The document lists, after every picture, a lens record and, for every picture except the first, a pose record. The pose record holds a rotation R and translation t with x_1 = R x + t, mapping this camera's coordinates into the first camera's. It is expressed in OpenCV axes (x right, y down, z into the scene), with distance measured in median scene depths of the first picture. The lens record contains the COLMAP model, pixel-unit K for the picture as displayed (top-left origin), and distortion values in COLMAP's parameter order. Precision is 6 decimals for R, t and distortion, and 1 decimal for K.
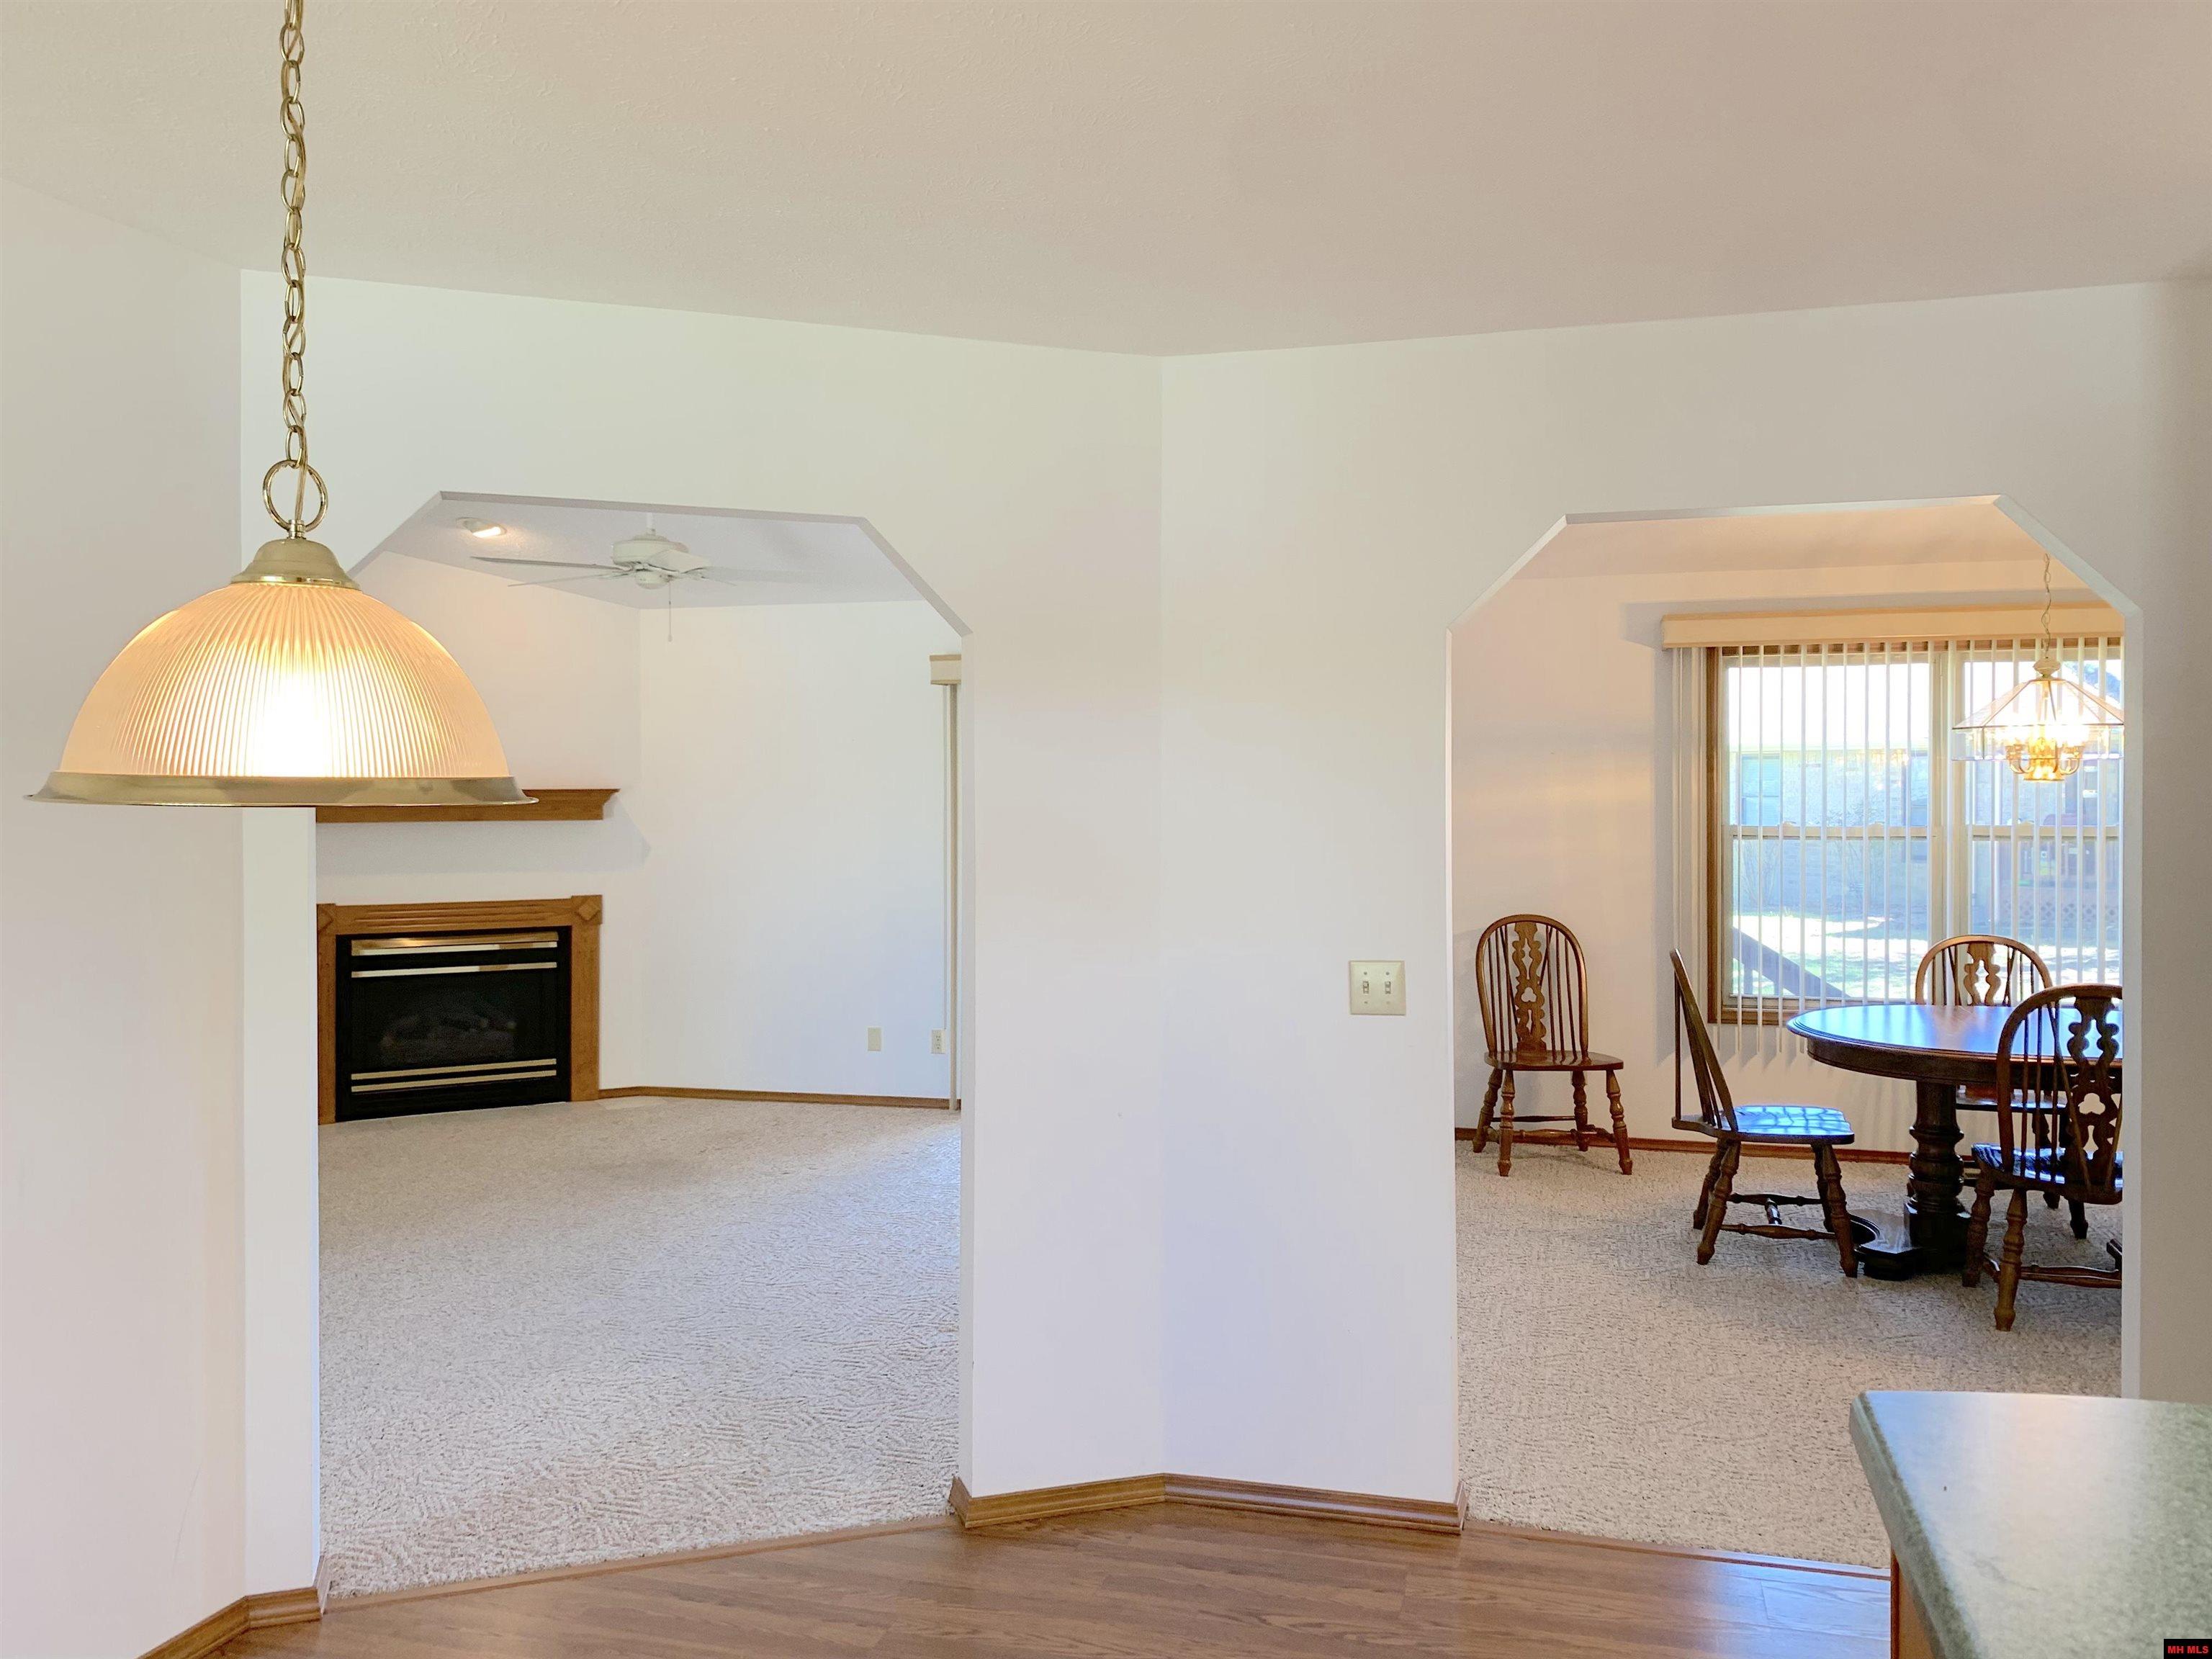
lens RADIAL K [[1682.7, 0, 1098.7], [0, 1682.7, 801.4], [0, 0, 1]] dist [0.027102, -0.031894]
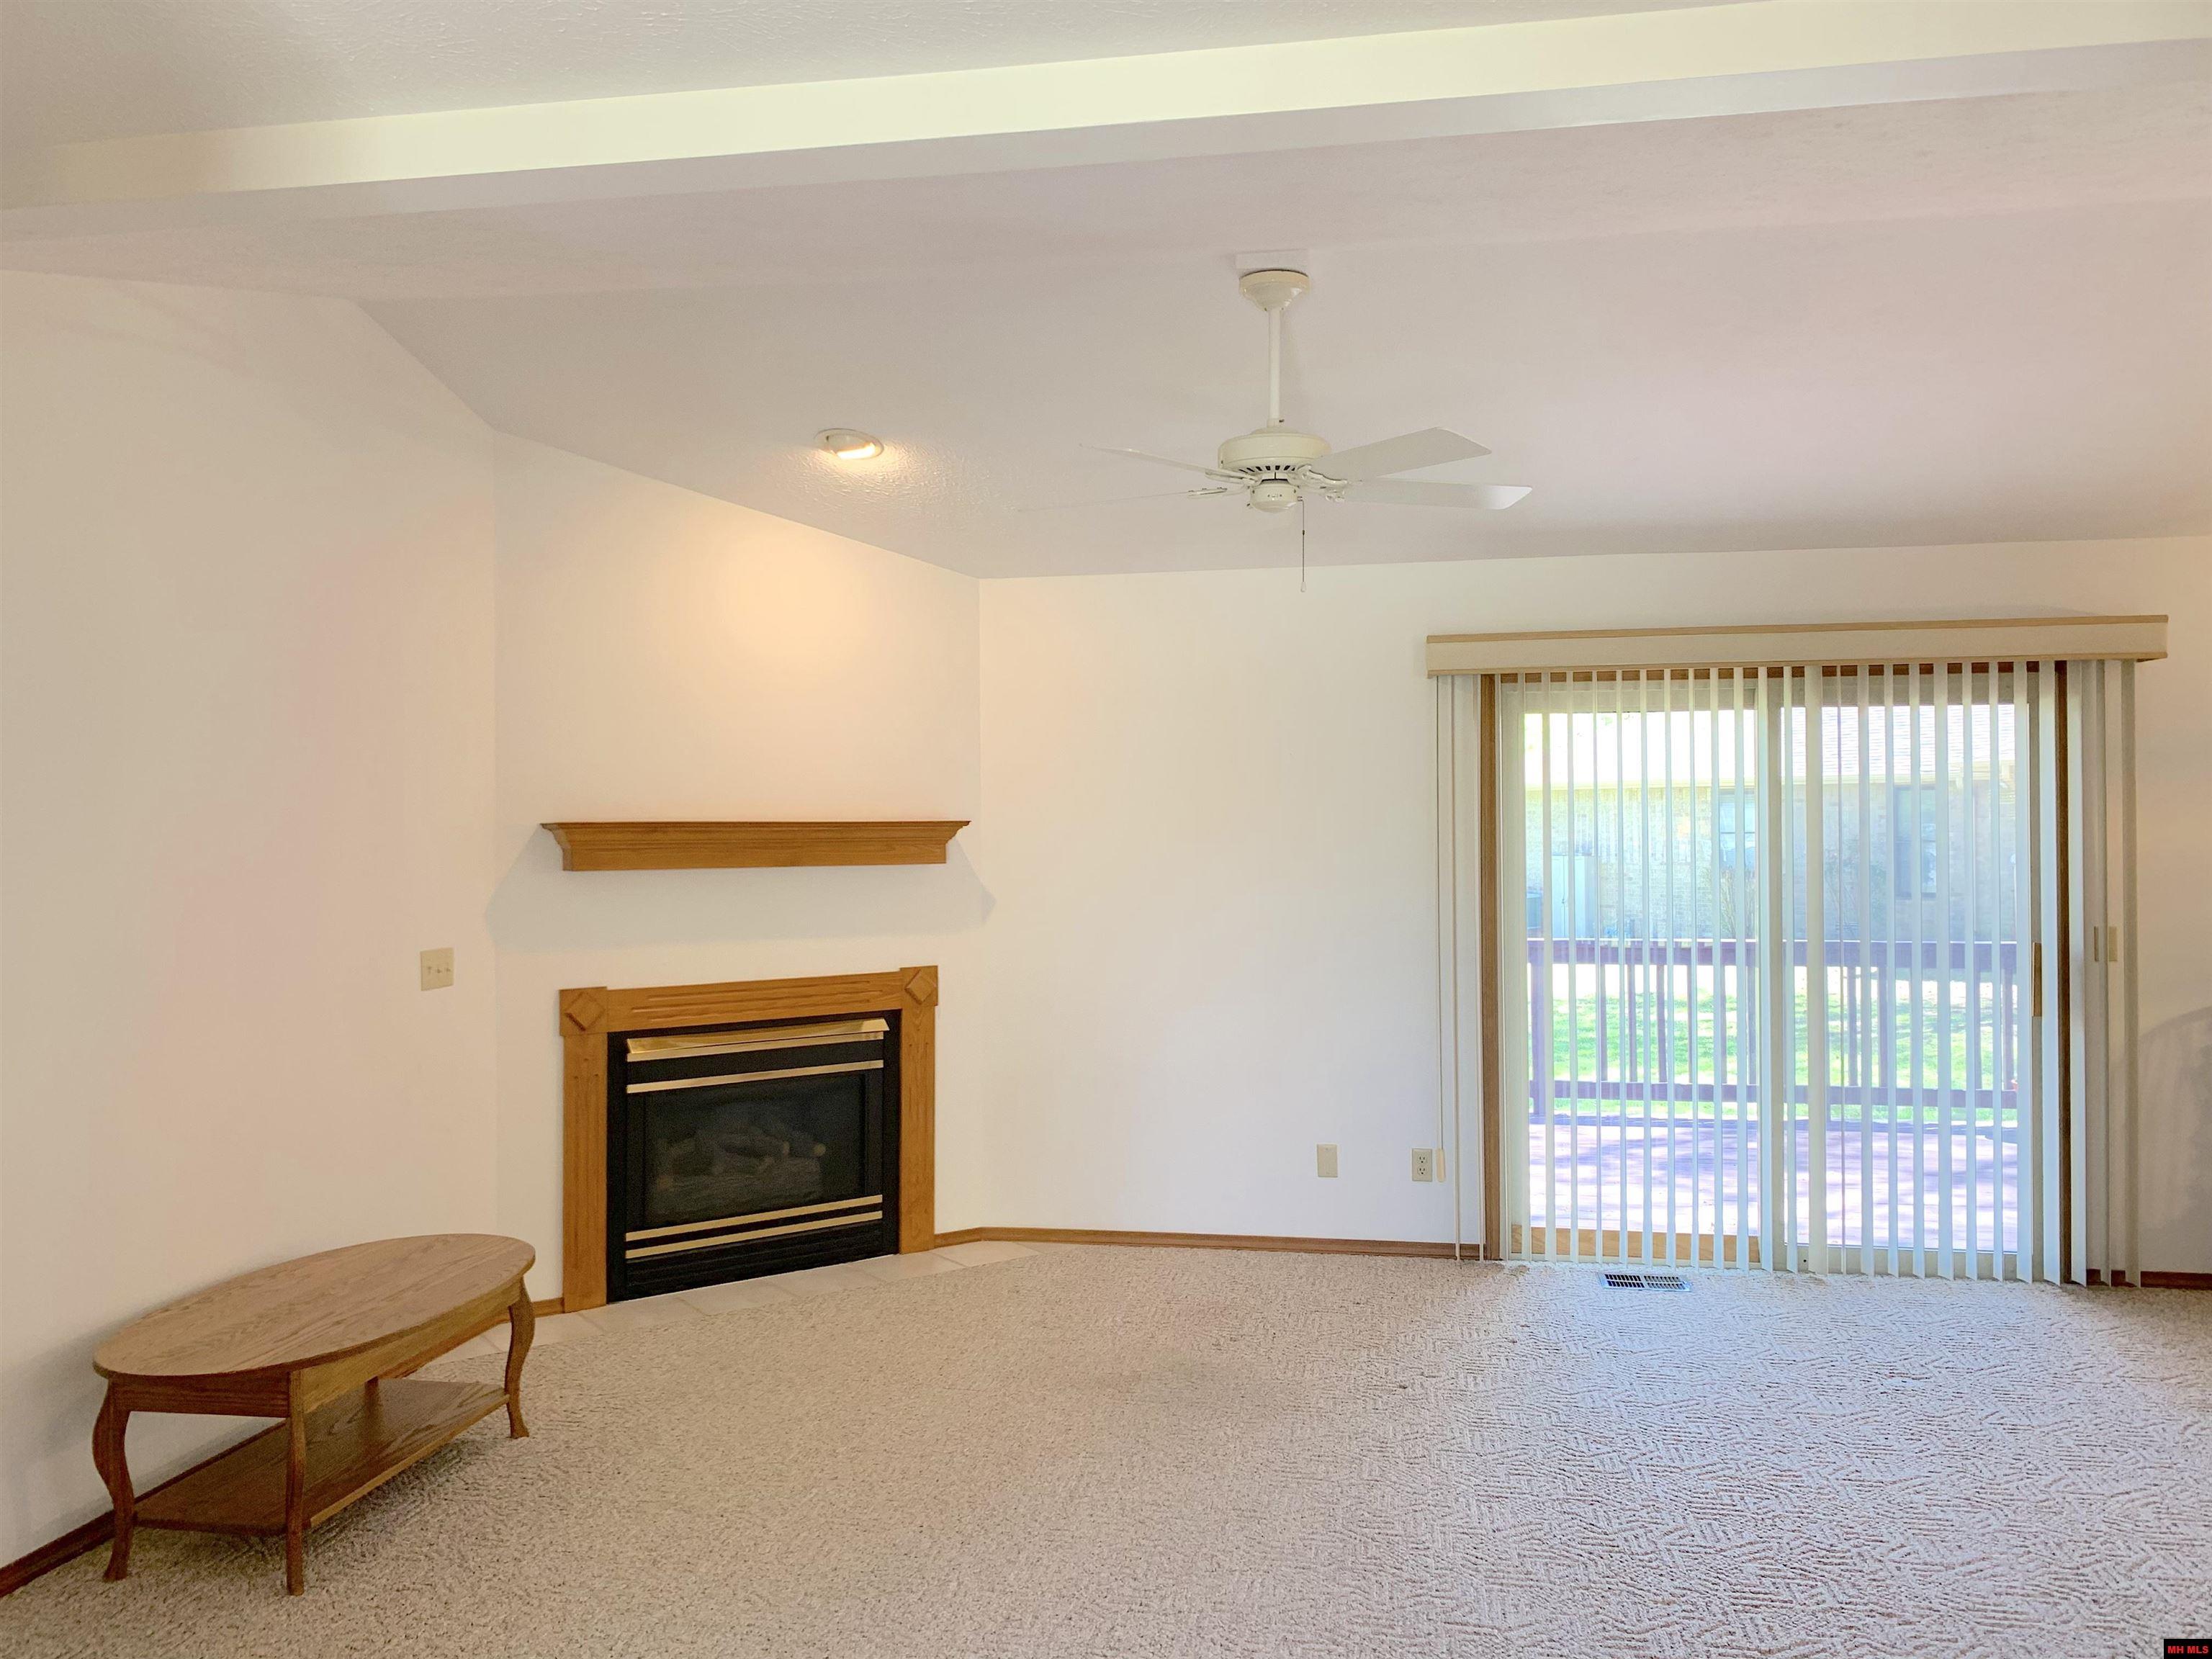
lens RADIAL K [[1682.7, 0, 1109.9], [0, 1682.7, 815.8], [0, 0, 1]] dist [0.027102, -0.031894]
pose [[0.993898, -0.002627, 0.110268, -0.353459], [0.004187, 0.999894, -0.013914, 0.001384], [-0.110220, 0.014290, 0.993804, 0.317805]]
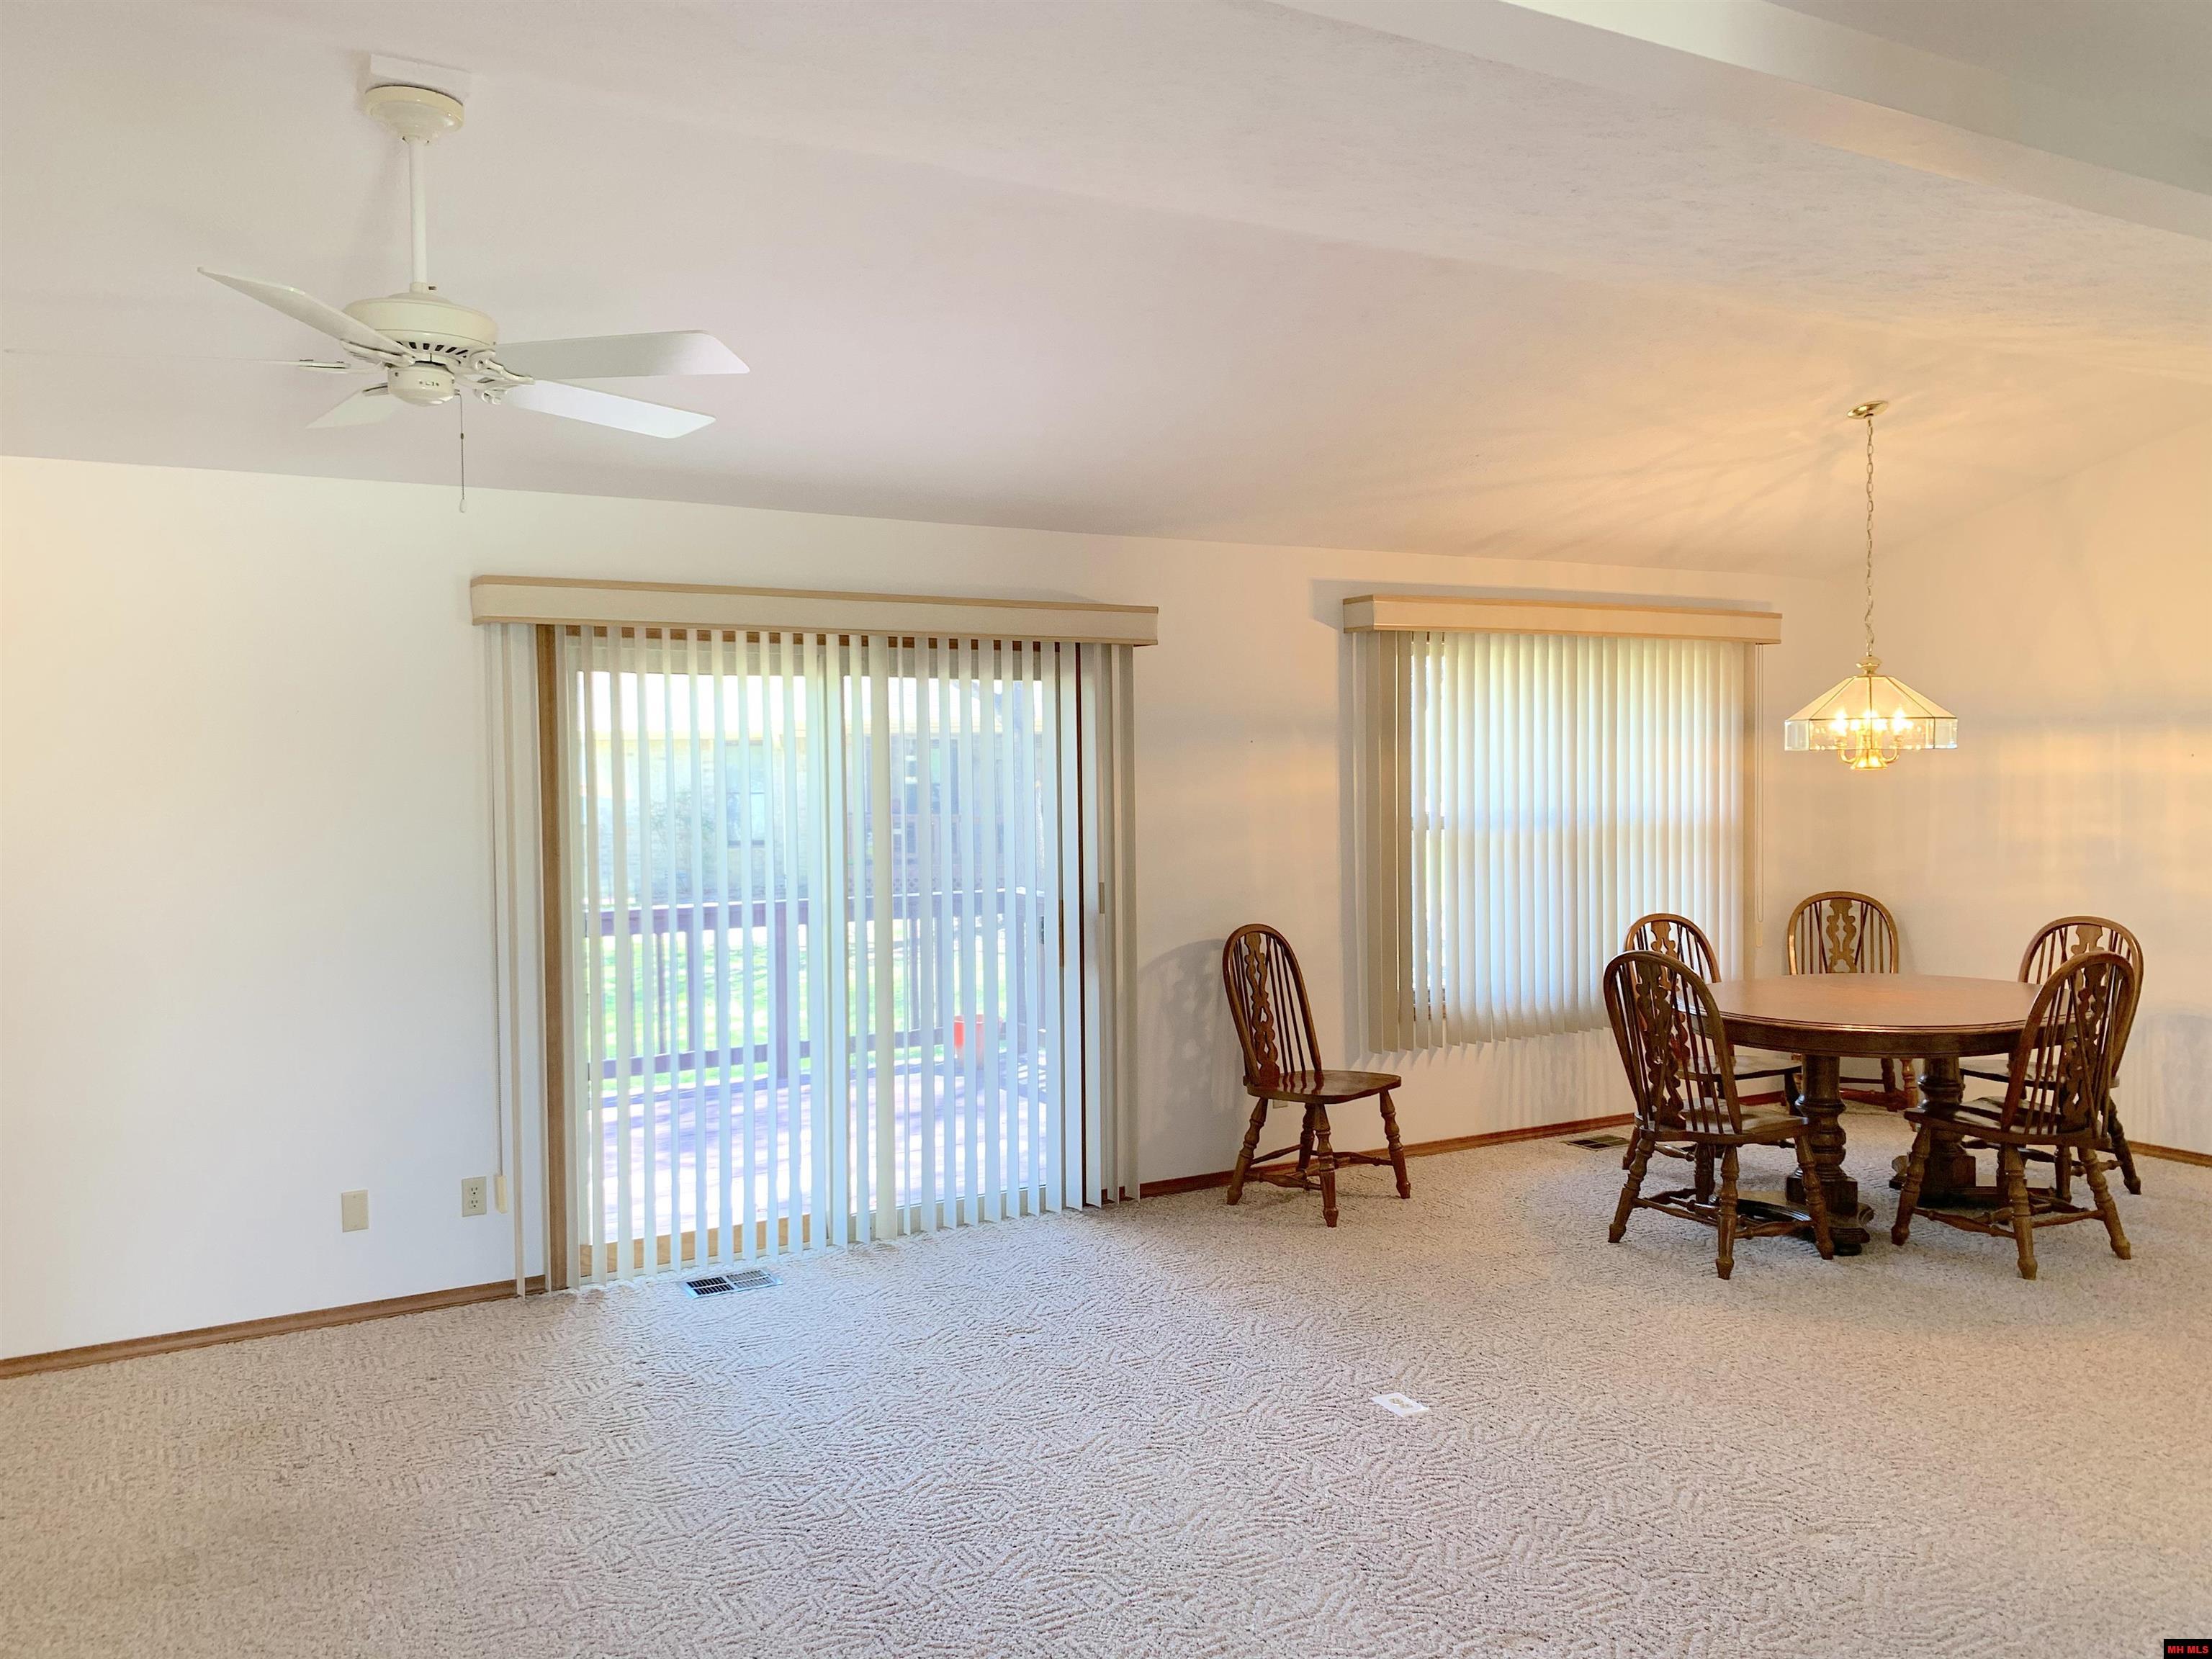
lens RADIAL K [[1682.7, 0, 1091.6], [0, 1682.7, 826.2], [0, 0, 1]] dist [0.027102, -0.031894]
pose [[0.701177, -0.029597, 0.712372, -0.429465], [0.013492, 0.999510, 0.028247, -0.010153], [-0.712859, -0.010195, 0.701233, 0.444157]]
